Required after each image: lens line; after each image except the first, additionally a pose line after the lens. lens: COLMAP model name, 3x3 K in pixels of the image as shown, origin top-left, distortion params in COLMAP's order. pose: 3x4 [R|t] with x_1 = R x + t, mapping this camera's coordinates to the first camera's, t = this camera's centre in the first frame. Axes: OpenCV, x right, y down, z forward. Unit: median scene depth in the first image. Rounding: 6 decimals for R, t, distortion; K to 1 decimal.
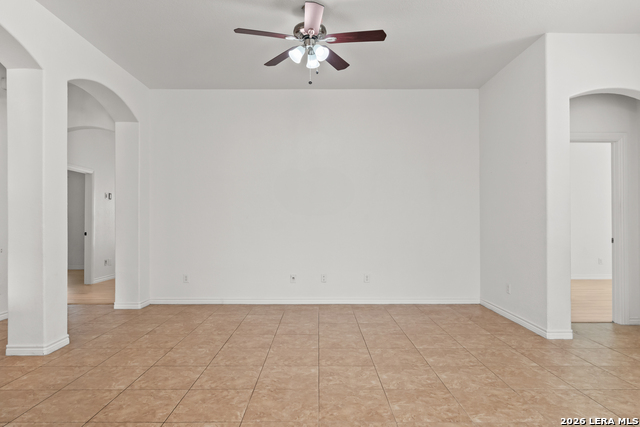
lens RADIAL K [[397.8, 0, 322.2], [0, 397.8, 214.4], [0, 0, 1]] dist [-0.002088, 0.001313]
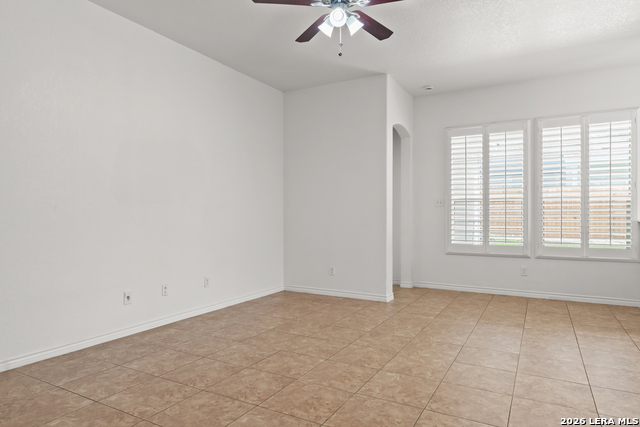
lens RADIAL K [[397.8, 0, 319.9], [0, 397.8, 213.4], [0, 0, 1]] dist [-0.002088, 0.001313]
pose [[0.490487, 0.005142, 0.871433, -0.755617], [-0.018149, 0.999826, 0.004315, 0.011404], [-0.871259, -0.017932, 0.490495, 0.570847]]
